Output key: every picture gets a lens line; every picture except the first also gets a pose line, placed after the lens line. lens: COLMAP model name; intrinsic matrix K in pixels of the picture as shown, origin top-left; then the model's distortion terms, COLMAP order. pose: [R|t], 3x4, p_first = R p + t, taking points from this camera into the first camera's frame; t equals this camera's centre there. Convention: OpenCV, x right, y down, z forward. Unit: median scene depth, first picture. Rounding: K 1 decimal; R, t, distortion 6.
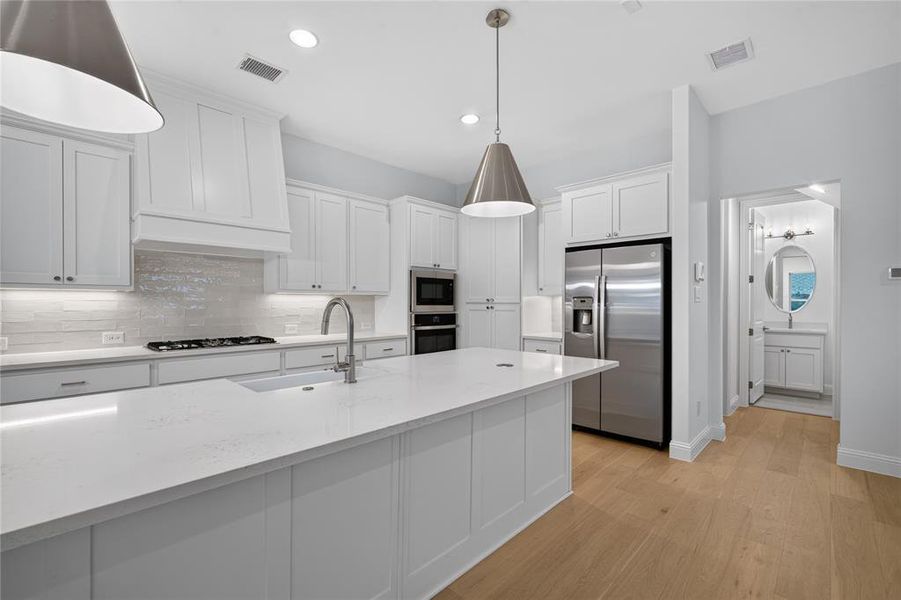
lens RADIAL K [[393.4, 0, 449.4], [0, 393.4, 306.6], [0, 0, 1]] dist [-0.004039, 0.000295]
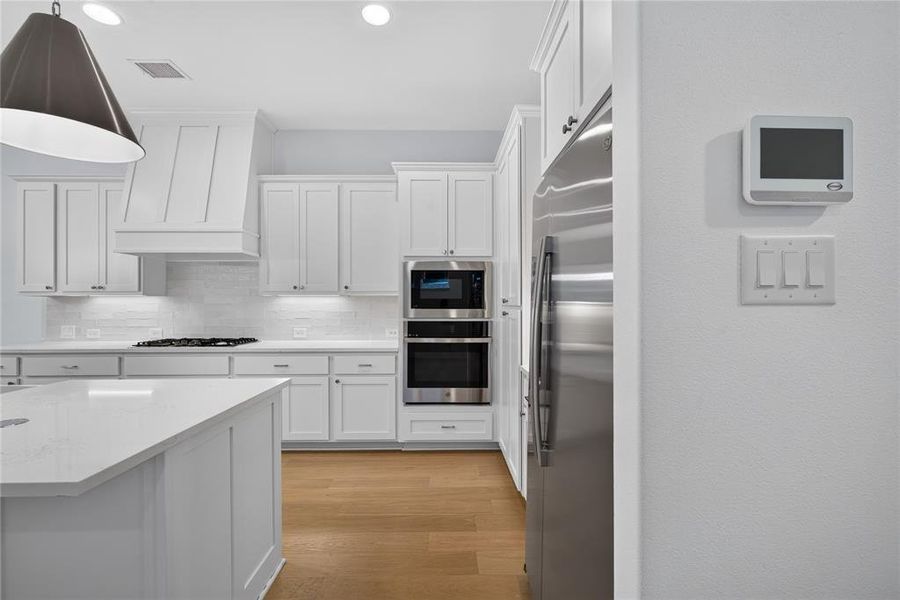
lens RADIAL K [[393.0, 0, 448.9], [0, 393.0, 306.6], [0, 0, 1]] dist [-0.004039, 0.000295]
pose [[0.710874, 0.001192, -0.703318, 0.537033], [-0.006383, 0.999968, -0.004757, -0.004796], [0.703290, 0.007871, 0.710859, 0.593775]]
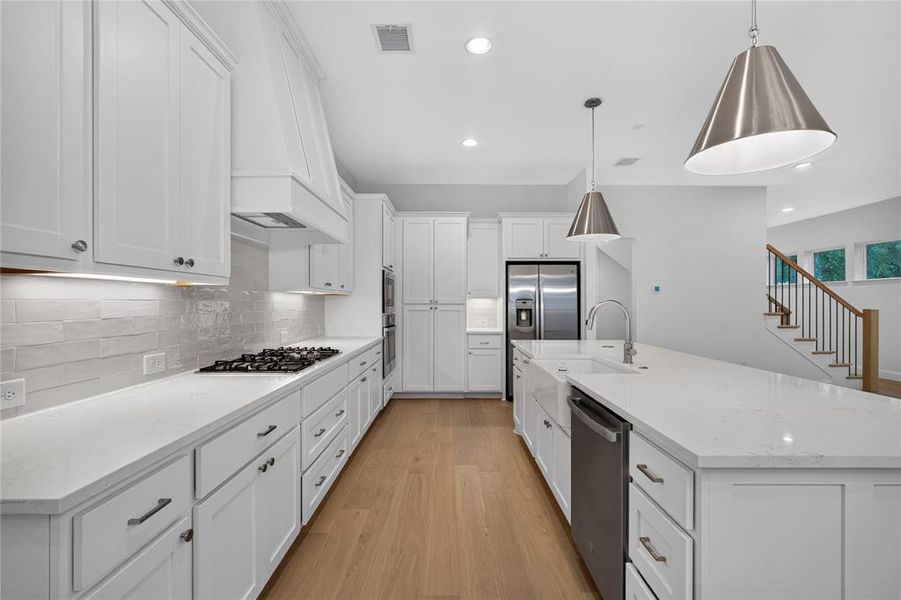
lens RADIAL K [[393.4, 0, 449.4], [0, 393.4, 306.6], [0, 0, 1]] dist [-0.004039, 0.000295]
pose [[0.713852, -0.005379, 0.700276, -0.737606], [0.008252, 0.999966, -0.000731, -0.000679], [-0.700248, 0.006301, 0.713872, 0.208022]]
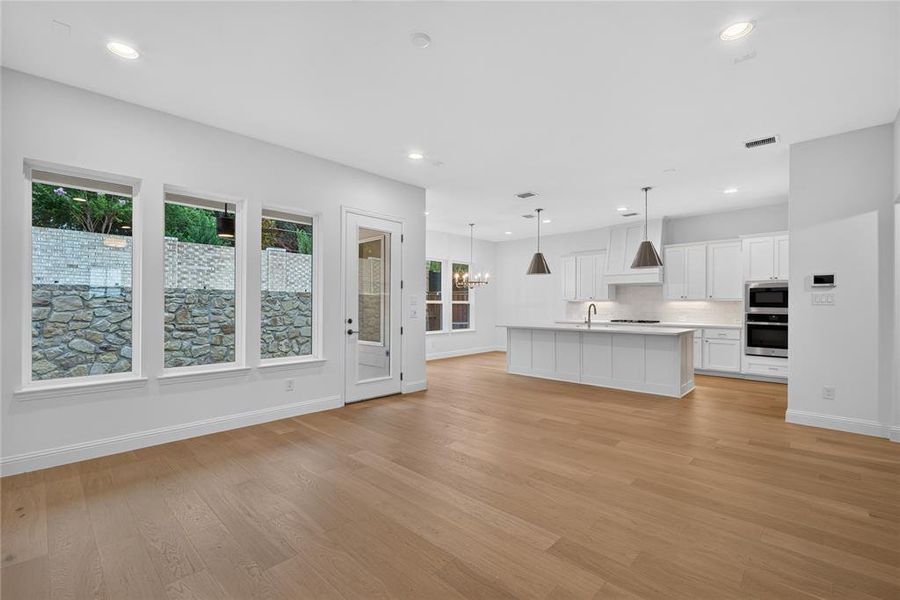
lens RADIAL K [[393.0, 0, 448.9], [0, 393.0, 306.6], [0, 0, 1]] dist [-0.004039, 0.000295]
pose [[0.012547, 0.001679, -0.999920, 1.533288], [-0.016128, 0.999869, 0.001477, 0.010993], [0.999791, 0.016108, 0.012573, -0.162345]]
